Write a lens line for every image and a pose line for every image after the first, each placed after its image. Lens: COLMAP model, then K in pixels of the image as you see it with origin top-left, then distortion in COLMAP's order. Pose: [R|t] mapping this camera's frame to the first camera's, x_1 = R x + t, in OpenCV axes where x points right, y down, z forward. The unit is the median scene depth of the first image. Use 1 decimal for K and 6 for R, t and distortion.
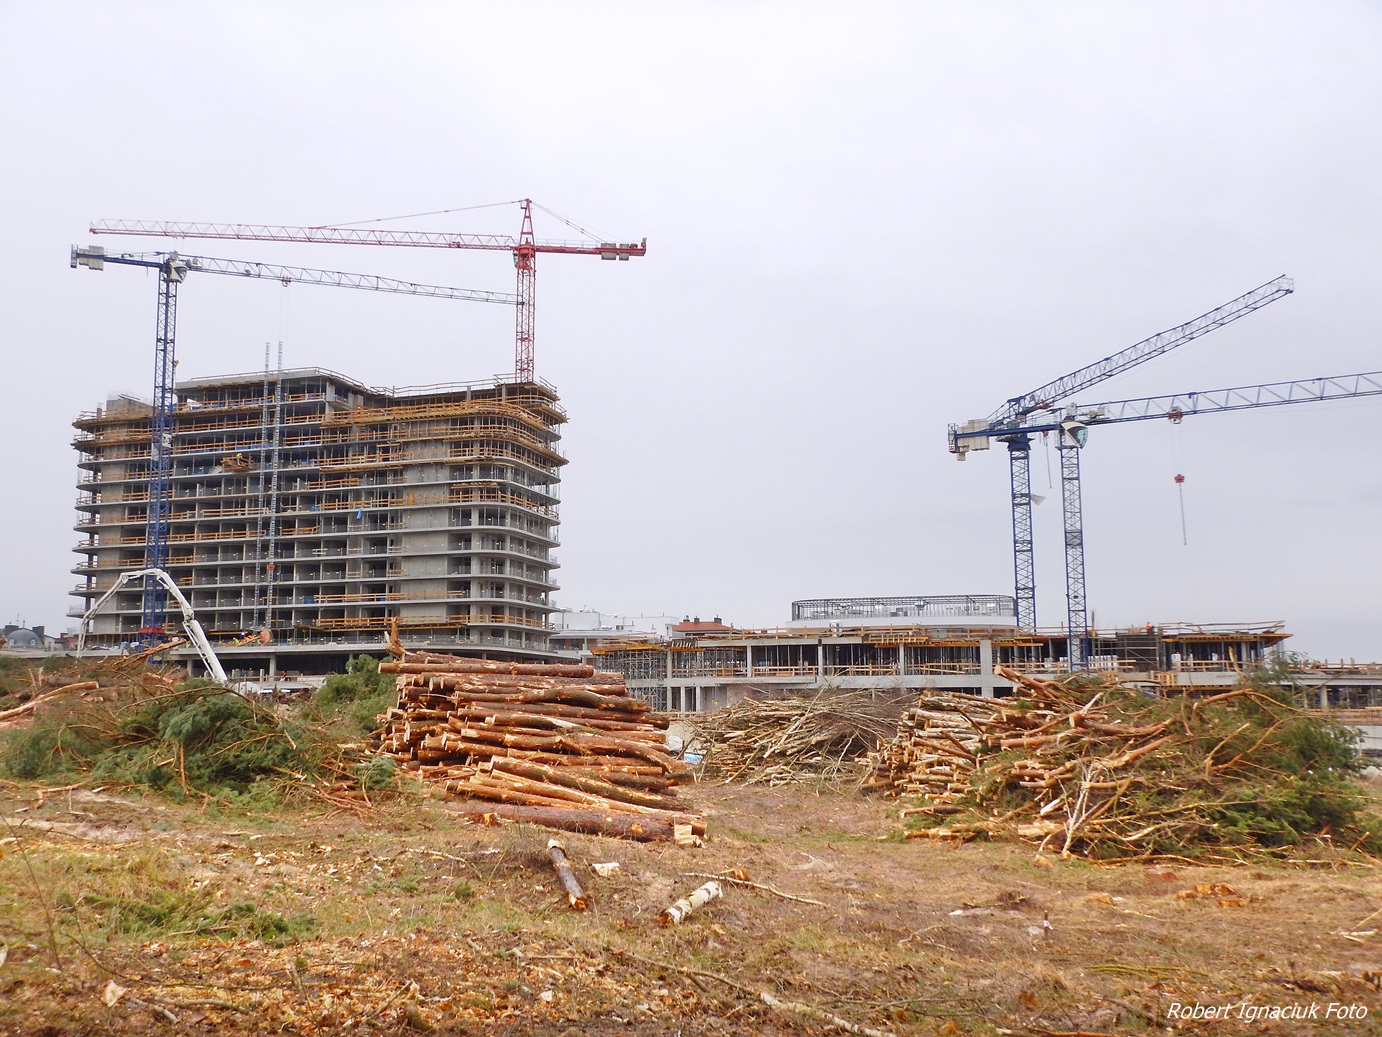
lens RADIAL K [[1383.9, 0, 683.0], [0, 1383.9, 501.1], [0, 0, 1]] dist [0.013607, 0.000000]
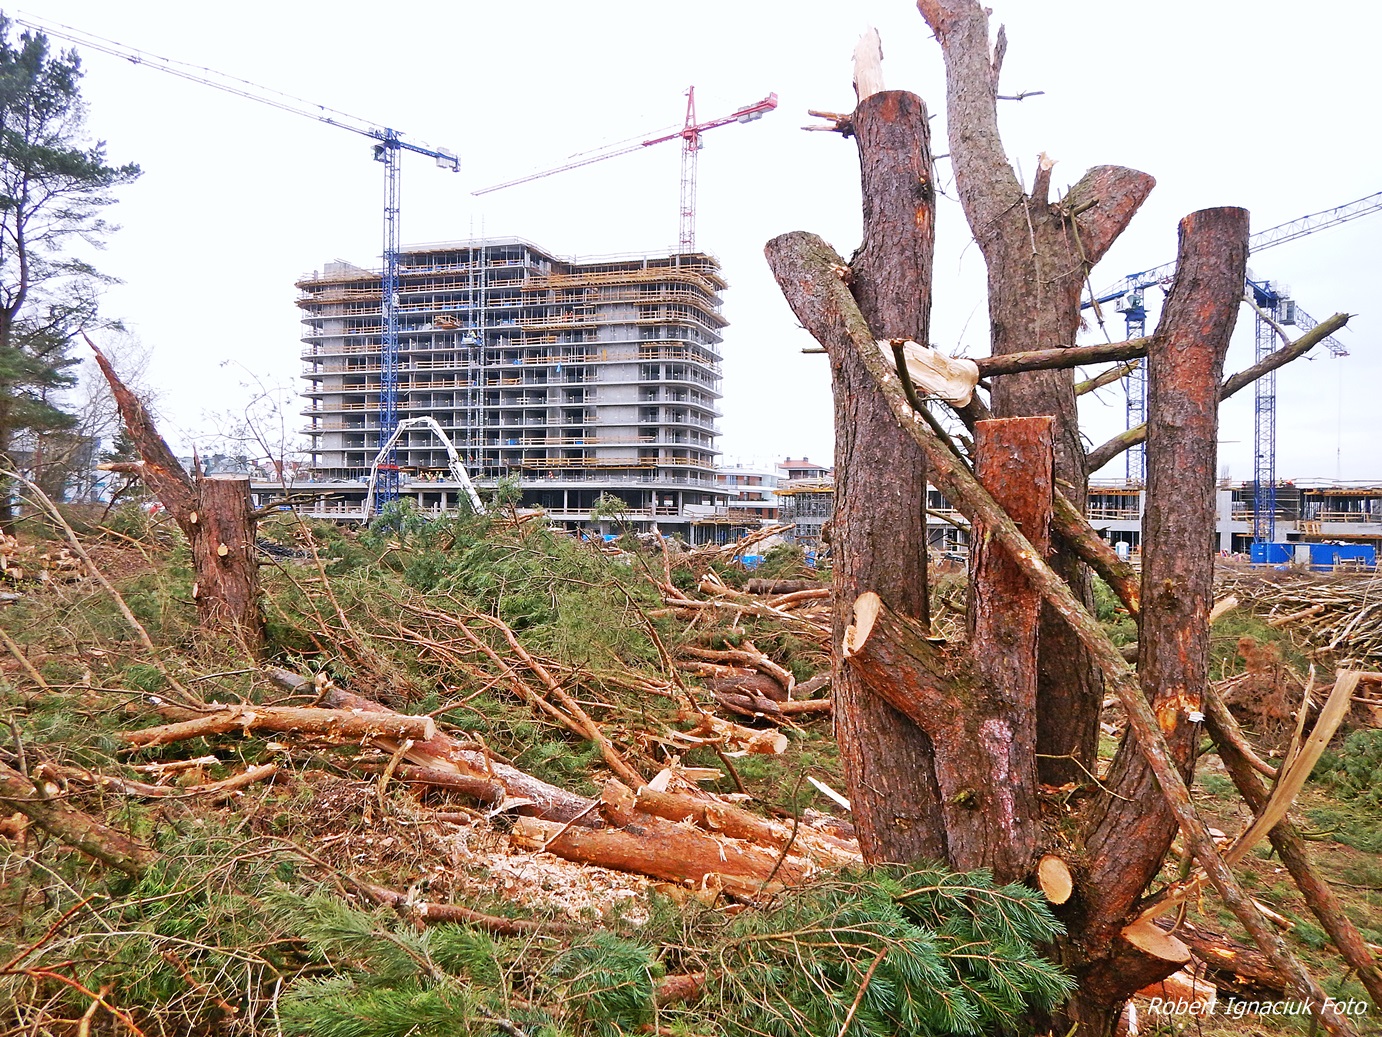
lens RADIAL K [[1087.7, 0, 684.6], [0, 1087.7, 522.2], [0, 0, 1]] dist [-0.024156, 0.011955]
pose [[0.999842, 0.013316, 0.011745, -0.139827], [-0.014961, 0.988040, 0.153469, -0.004112], [-0.009561, -0.153621, 0.988084, 0.091219]]
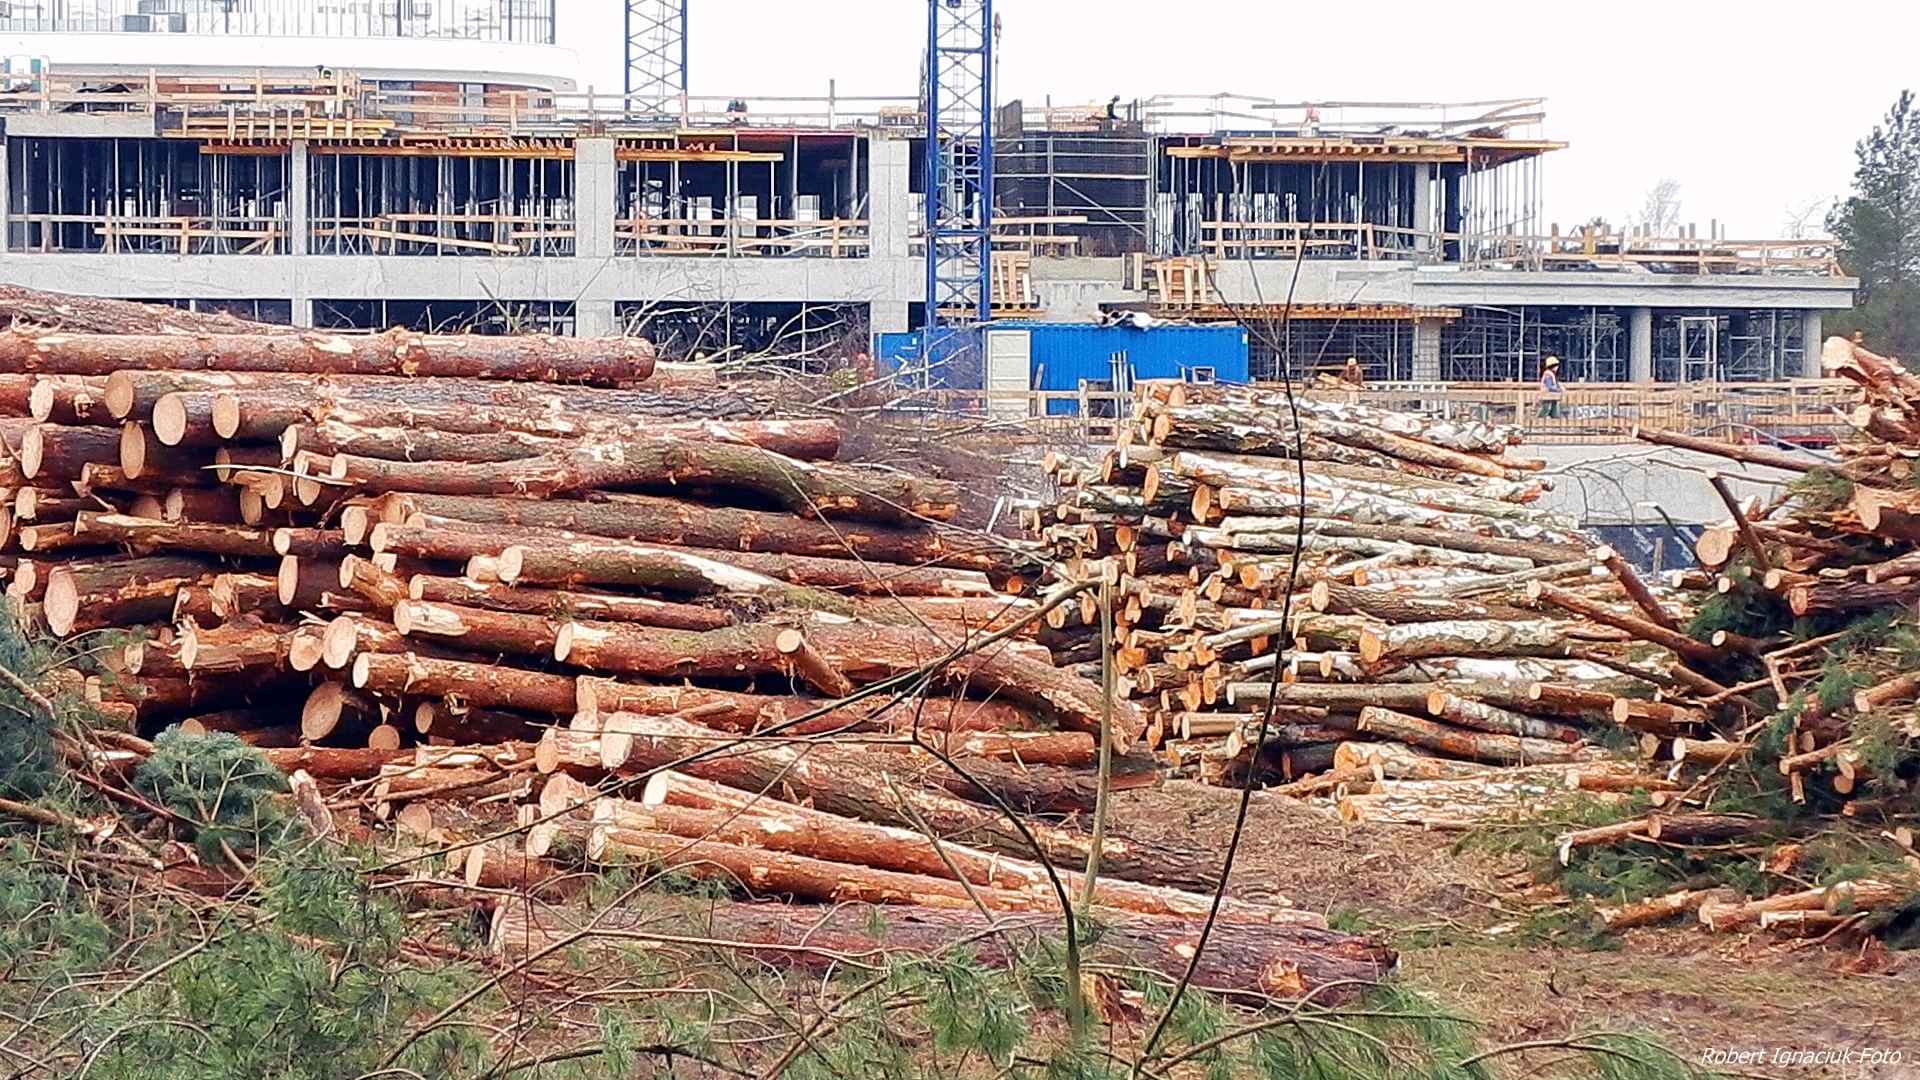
lens RADIAL K [[4904.1, 0, 967.0], [0, 4904.1, 431.7], [0, 0, 1]] dist [0.099382, 0.000000]
pose [[0.932335, 0.001828, 0.361592, -0.065592], [-0.062208, 0.985889, 0.155415, -0.002411], [-0.356205, -0.167393, 0.919292, 0.022536]]
